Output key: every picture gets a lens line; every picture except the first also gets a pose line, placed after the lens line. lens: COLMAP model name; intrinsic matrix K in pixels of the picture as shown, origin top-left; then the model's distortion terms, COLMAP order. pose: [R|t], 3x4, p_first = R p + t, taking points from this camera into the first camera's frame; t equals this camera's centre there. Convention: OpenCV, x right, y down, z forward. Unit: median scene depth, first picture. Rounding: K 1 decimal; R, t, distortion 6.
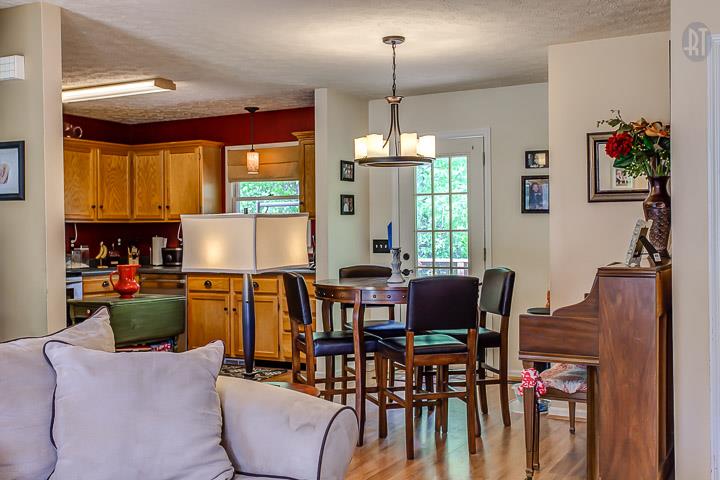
lens RADIAL K [[797.1, 0, 359.1], [0, 797.1, 238.9], [0, 0, 1]] dist [0.003642, 0.000000]
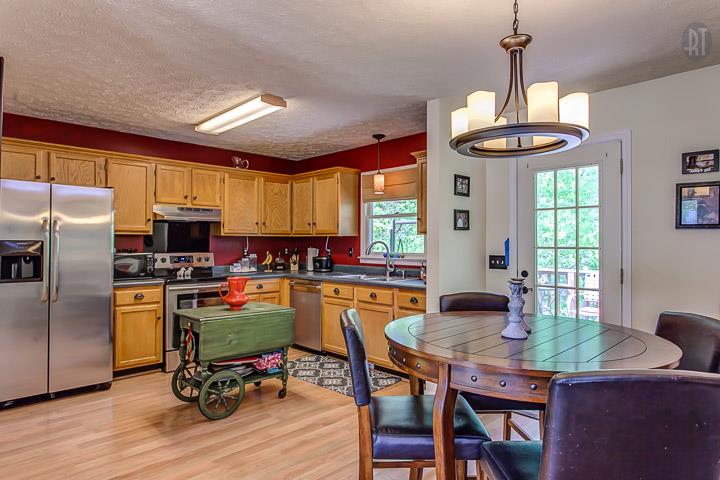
lens RADIAL K [[427.3, 0, 356.4], [0, 427.3, 238.1], [0, 0, 1]] dist [-0.008184, 0.002046]
pose [[0.954743, 0.009356, -0.297285, 0.016400], [-0.014313, 0.999792, -0.014503, -0.010026], [0.297088, 0.018102, 0.954679, 0.414214]]
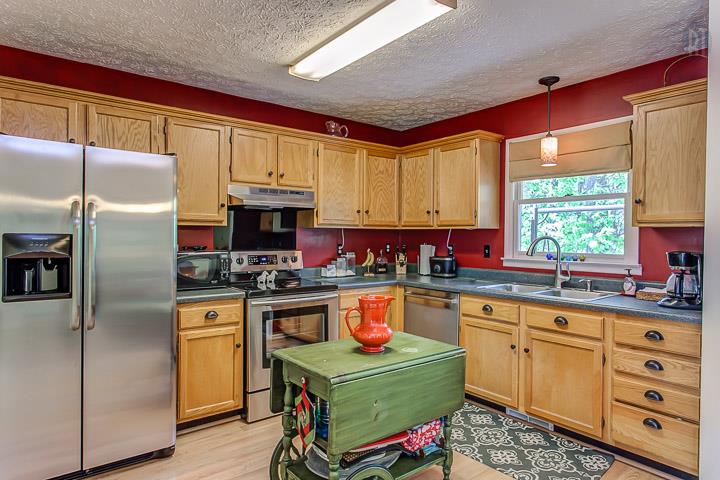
lens RADIAL K [[427.3, 0, 359.7], [0, 427.3, 238.4], [0, 0, 1]] dist [-0.008184, 0.002046]
pose [[0.918762, 0.018072, -0.394398, -0.137246], [-0.018592, 0.999824, 0.002503, -0.010586], [0.394374, 0.005033, 0.918936, 0.553692]]
